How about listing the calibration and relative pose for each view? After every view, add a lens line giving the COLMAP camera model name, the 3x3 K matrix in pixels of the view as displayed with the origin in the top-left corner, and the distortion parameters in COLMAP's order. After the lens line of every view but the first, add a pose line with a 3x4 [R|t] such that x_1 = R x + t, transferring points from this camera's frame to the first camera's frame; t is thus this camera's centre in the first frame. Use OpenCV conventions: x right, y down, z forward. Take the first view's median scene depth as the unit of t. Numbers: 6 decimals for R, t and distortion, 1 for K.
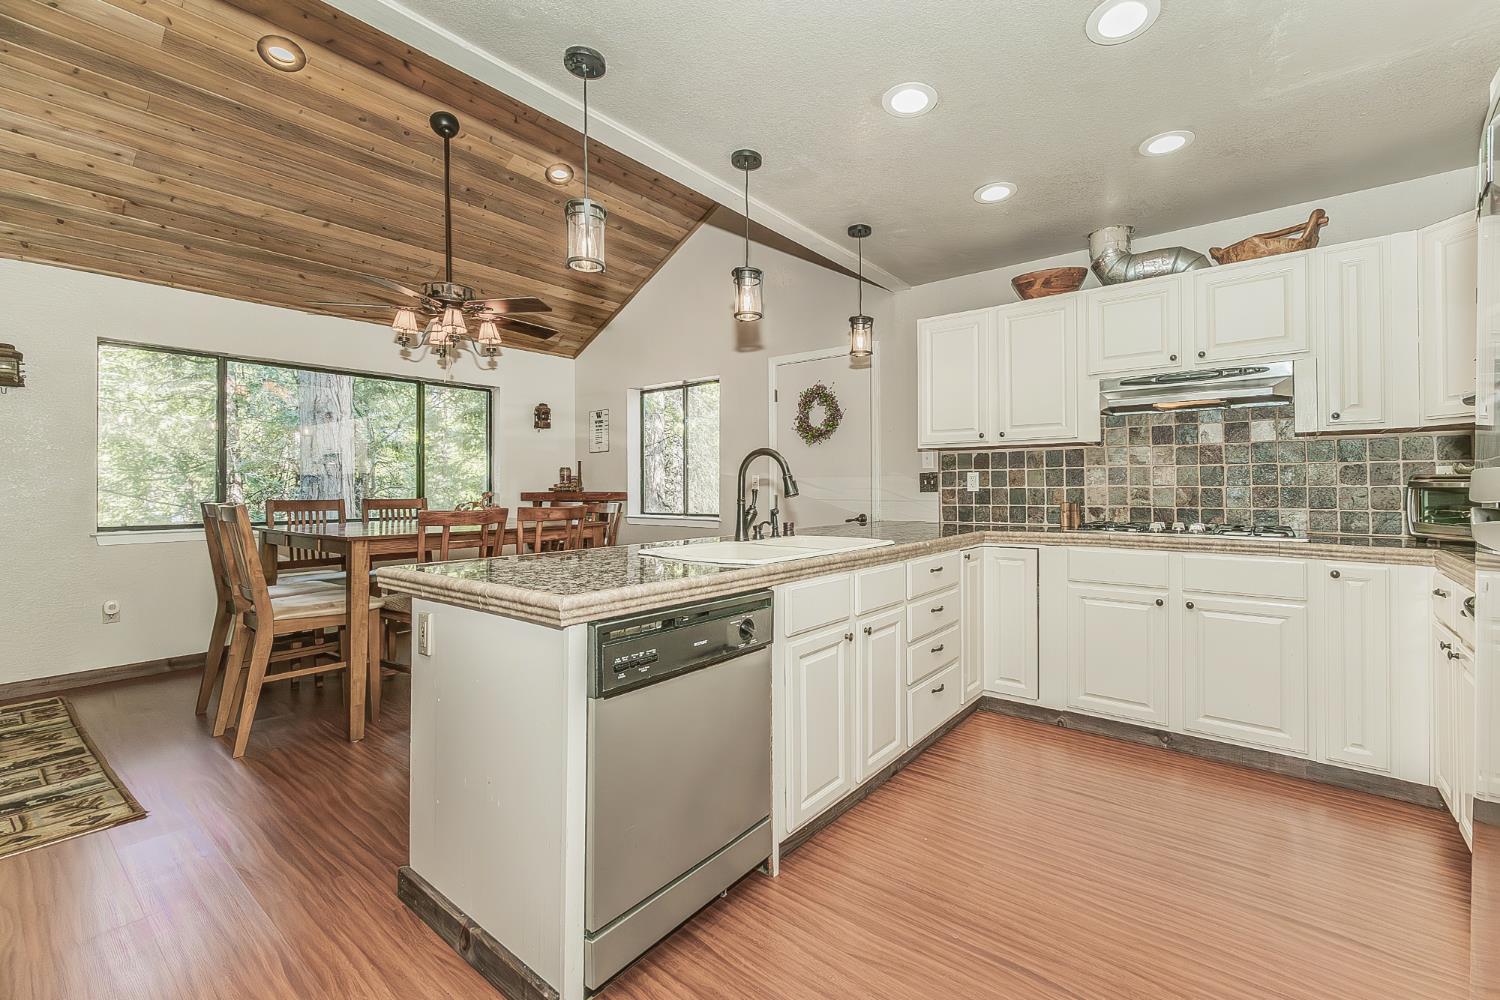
lens RADIAL K [[631.2, 0, 803.9], [0, 631.2, 477.9], [0, 0, 1]] dist [0.000238, -0.002769]
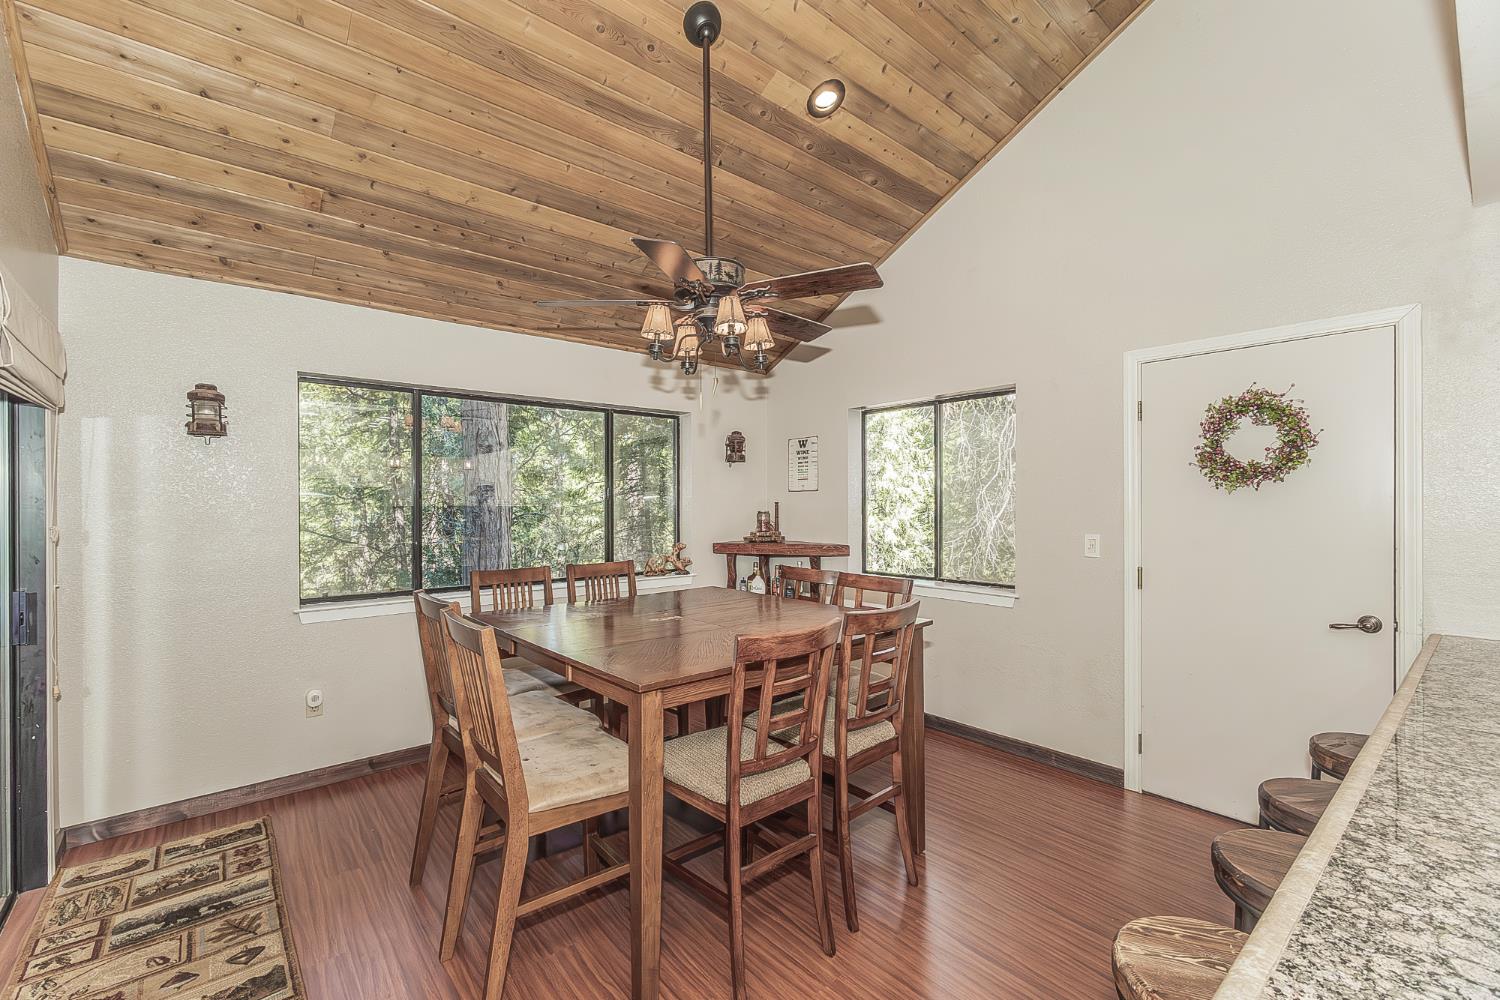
lens RADIAL K [[630.6, 0, 691.6], [0, 630.6, 501.5], [0, 0, 1]] dist [-0.000461, 0.000158]
pose [[0.958753, 0.002088, -0.284233, -0.341359], [0.001503, 0.999922, 0.012418, -0.055049], [0.284237, -0.012333, 0.958675, 0.305853]]
